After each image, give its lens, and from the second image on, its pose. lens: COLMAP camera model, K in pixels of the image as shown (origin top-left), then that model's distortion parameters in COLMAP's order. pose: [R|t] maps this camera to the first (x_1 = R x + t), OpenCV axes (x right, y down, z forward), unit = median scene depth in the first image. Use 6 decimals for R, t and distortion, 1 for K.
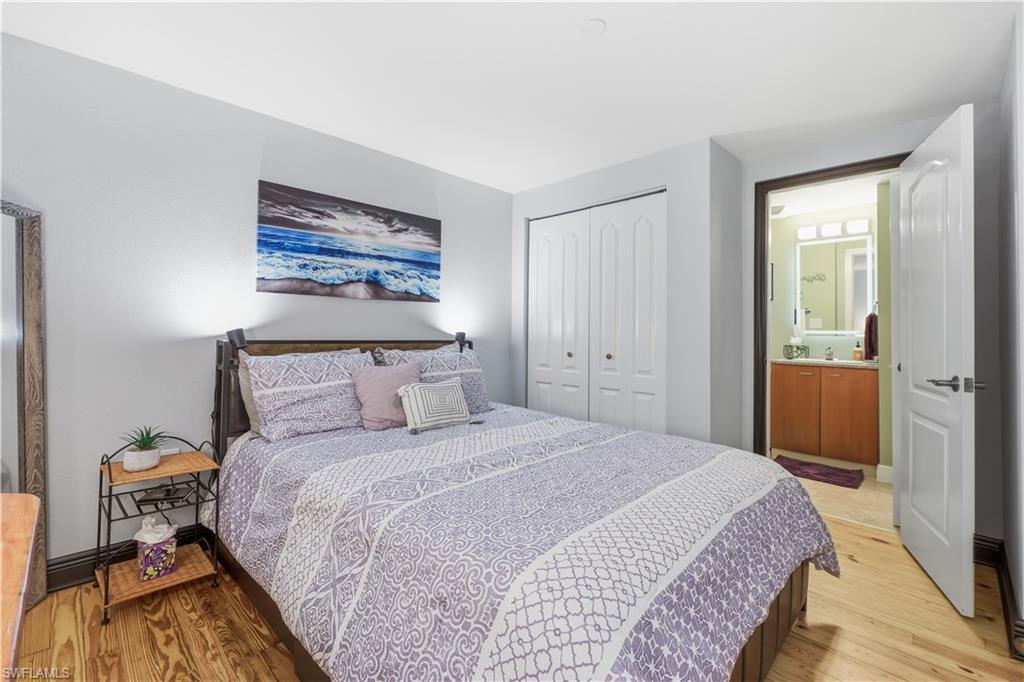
lens RADIAL K [[429.9, 0, 510.1], [0, 429.9, 327.2], [0, 0, 1]] dist [-0.000533, -0.000056]
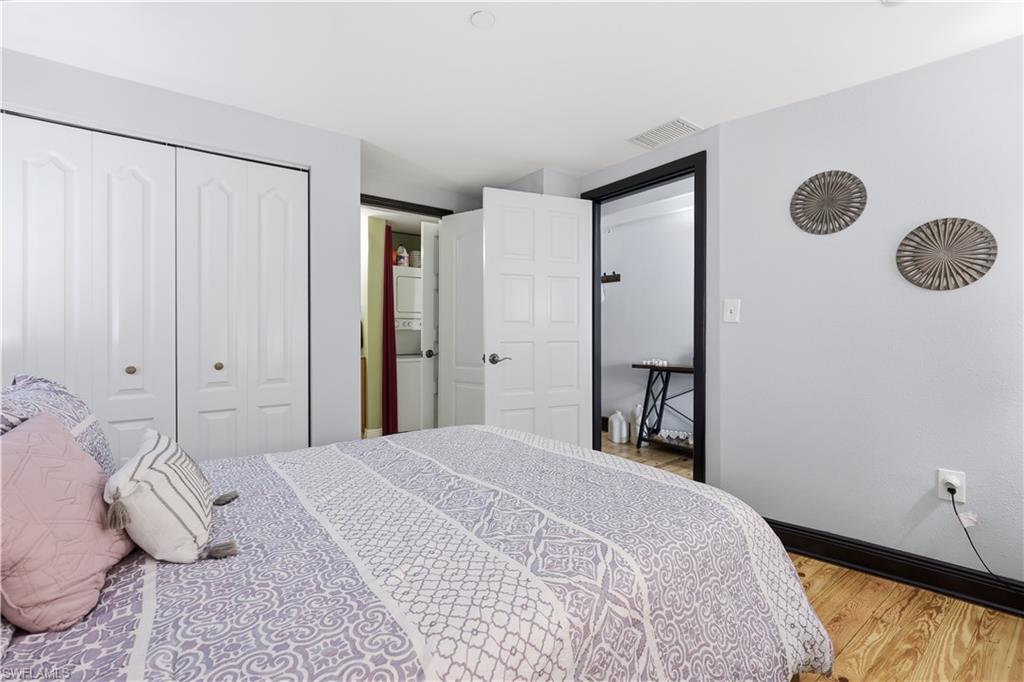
lens RADIAL K [[429.9, 0, 510.1], [0, 429.9, 327.2], [0, 0, 1]] dist [-0.000533, -0.000056]
pose [[0.187871, -0.001505, 0.982193, -0.530756], [-0.004713, 0.999986, 0.002434, -0.002152], [-0.982182, -0.005087, 0.187862, 0.519512]]
